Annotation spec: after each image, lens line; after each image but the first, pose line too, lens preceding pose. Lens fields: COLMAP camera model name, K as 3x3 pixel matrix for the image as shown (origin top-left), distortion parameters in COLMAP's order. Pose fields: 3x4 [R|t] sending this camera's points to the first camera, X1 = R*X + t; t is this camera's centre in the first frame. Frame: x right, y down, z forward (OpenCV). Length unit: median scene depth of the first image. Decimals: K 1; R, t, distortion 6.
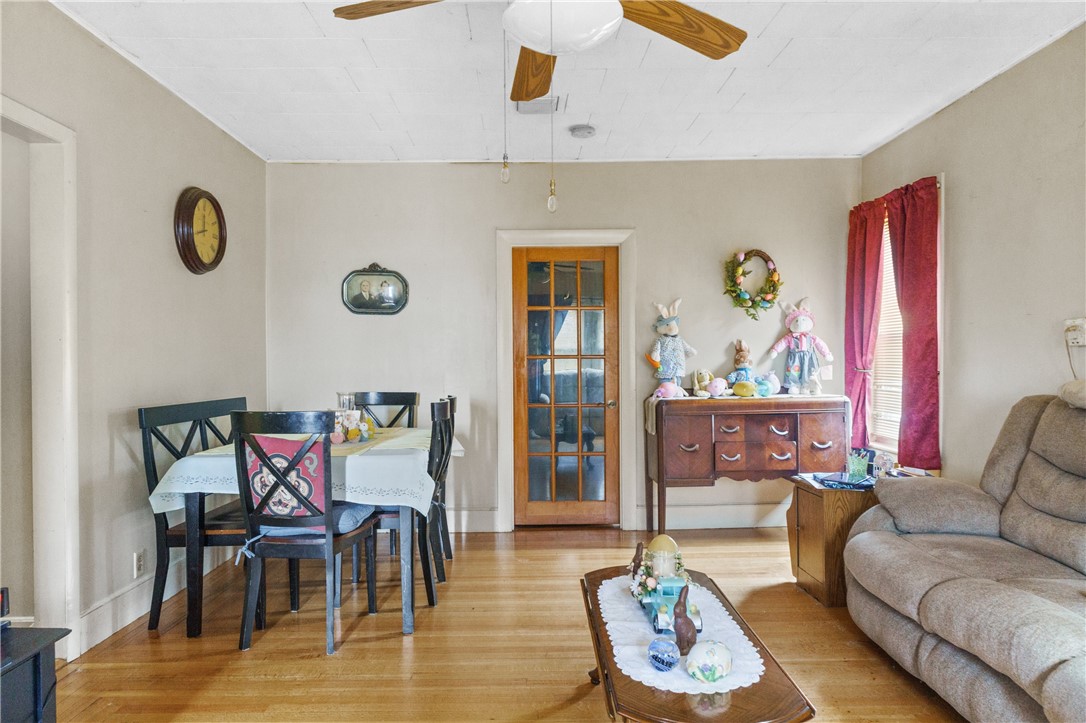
lens RADIAL K [[712.2, 0, 543.8], [0, 712.2, 383.3], [0, 0, 1]] dist [-0.004066, -0.000765]
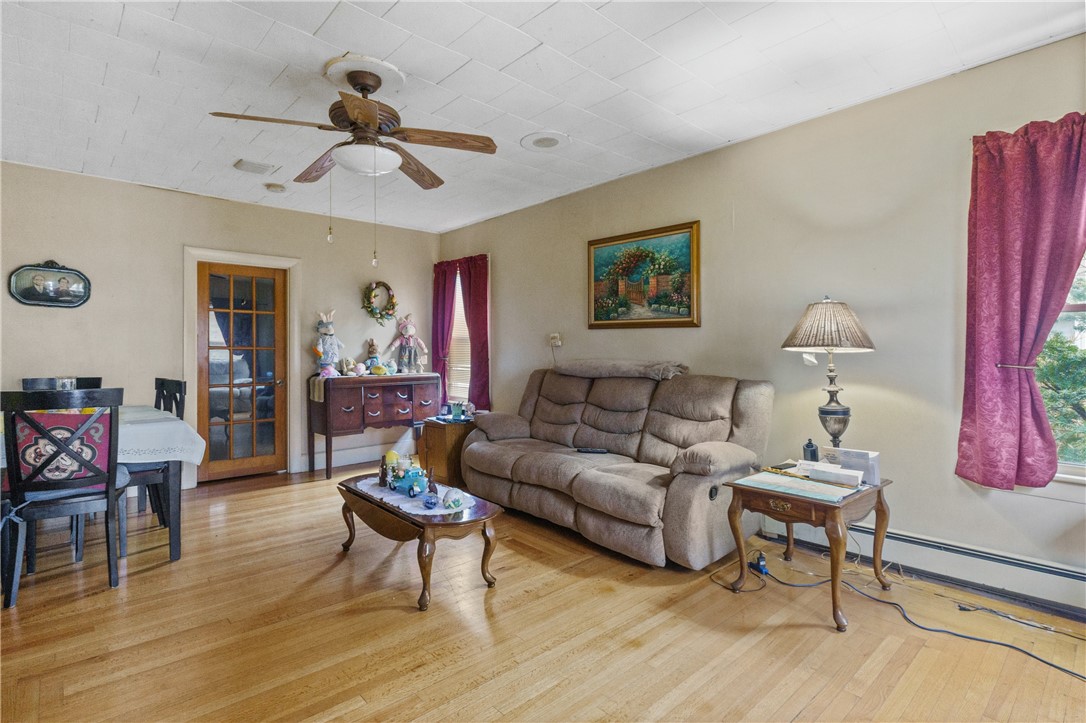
lens RADIAL K [[536.9, 0, 546.1], [0, 536.9, 351.6], [0, 0, 1]] dist [0.003148, 0.000786]
pose [[0.744267, 0.009439, 0.667815, -0.233705], [0.015436, 0.999390, -0.031329, 0.010063], [-0.667704, 0.033626, 0.743667, -0.126167]]
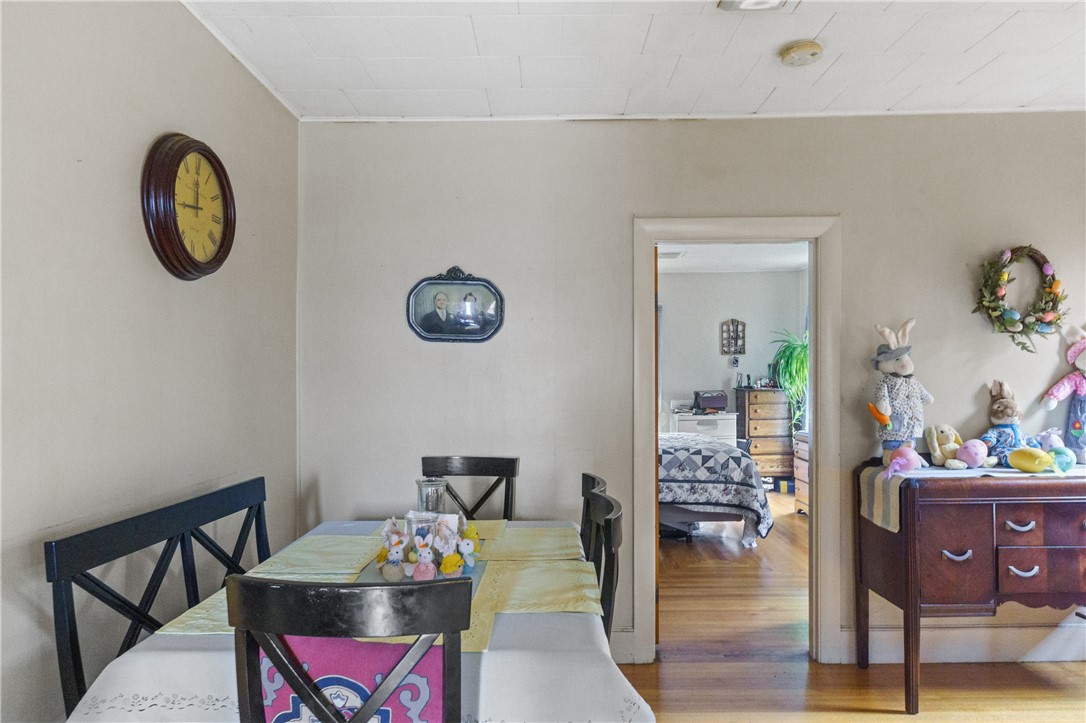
lens RADIAL K [[692.6, 0, 543.8], [0, 692.6, 386.6], [0, 0, 1]] dist [0.000944, -0.000643]
pose [[0.999680, 0.003803, -0.024994, -0.142121], [-0.004157, 0.999892, -0.014104, -0.047205], [0.024937, 0.014204, 0.999588, 0.356801]]
